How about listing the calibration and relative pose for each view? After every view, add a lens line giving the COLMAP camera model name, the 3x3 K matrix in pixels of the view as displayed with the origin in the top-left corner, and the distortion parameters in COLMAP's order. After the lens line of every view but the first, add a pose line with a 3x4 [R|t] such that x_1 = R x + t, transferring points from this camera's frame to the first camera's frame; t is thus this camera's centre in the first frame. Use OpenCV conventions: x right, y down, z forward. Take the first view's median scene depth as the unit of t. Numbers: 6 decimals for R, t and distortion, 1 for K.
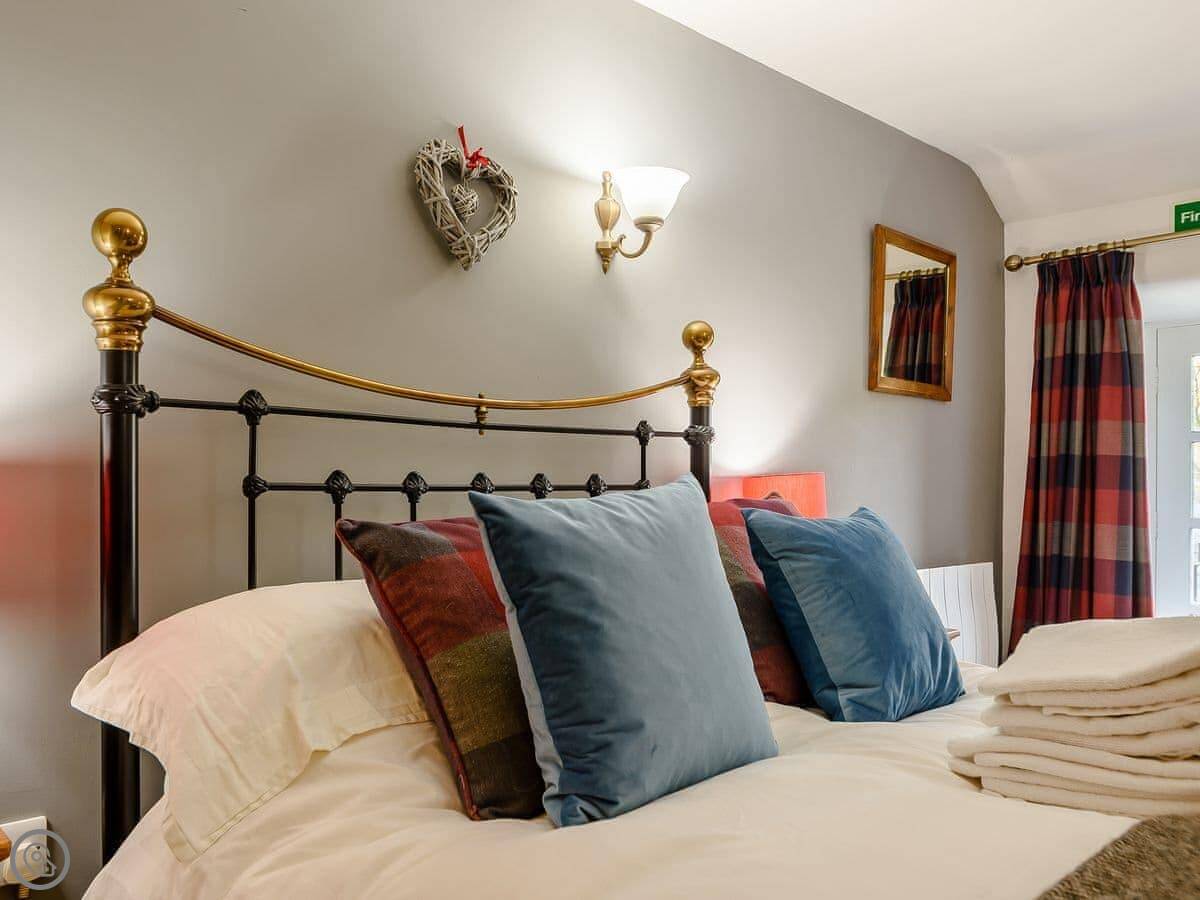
lens RADIAL K [[917.9, 0, 541.0], [0, 917.9, 467.4], [0, 0, 1]] dist [-0.007239, 0.005199]
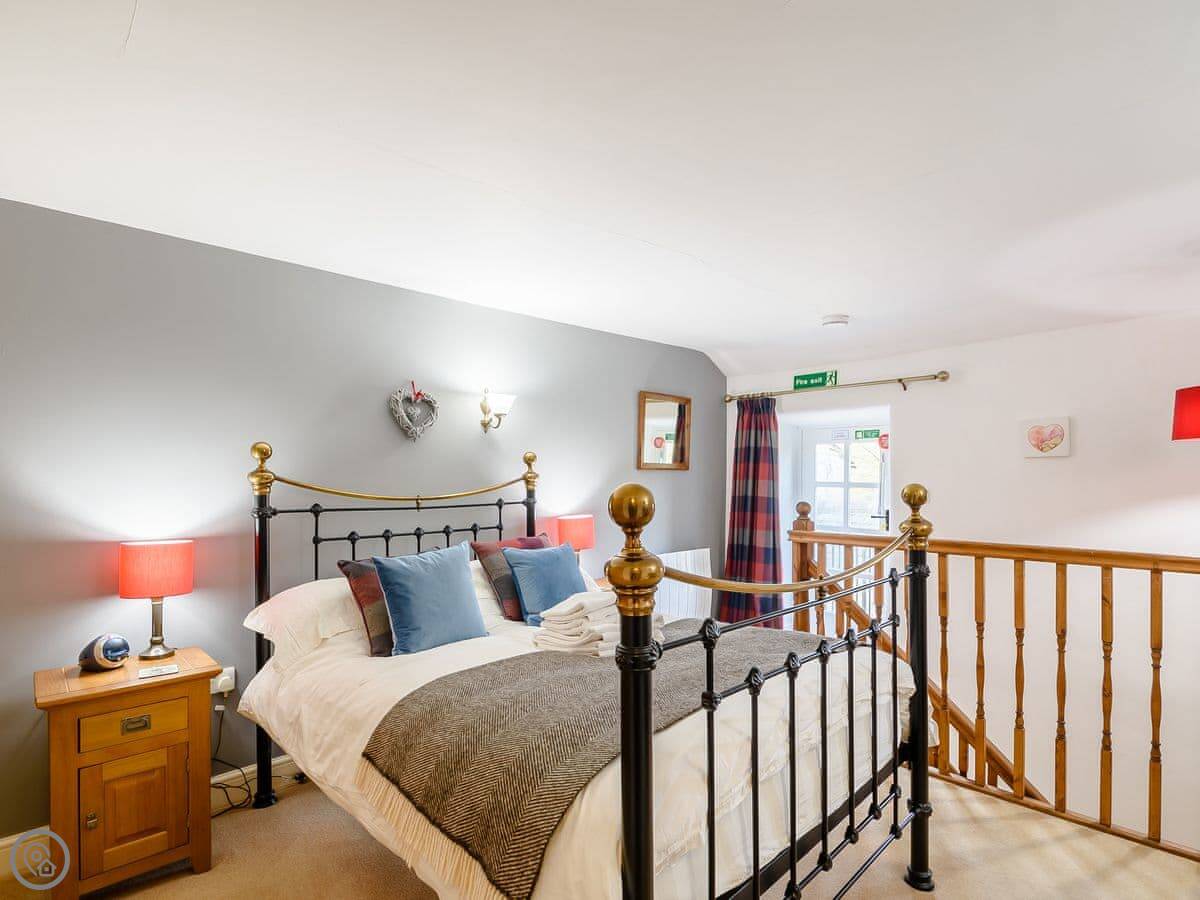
lens RADIAL K [[600.7, 0, 597.4], [0, 600.7, 473.0], [0, 0, 1]] dist [0.019968, 0.000523]
pose [[0.999053, -0.003507, 0.043366, 0.327738], [0.002817, 0.999869, 0.015969, -0.156202], [-0.043417, -0.015832, 0.998932, -0.597352]]
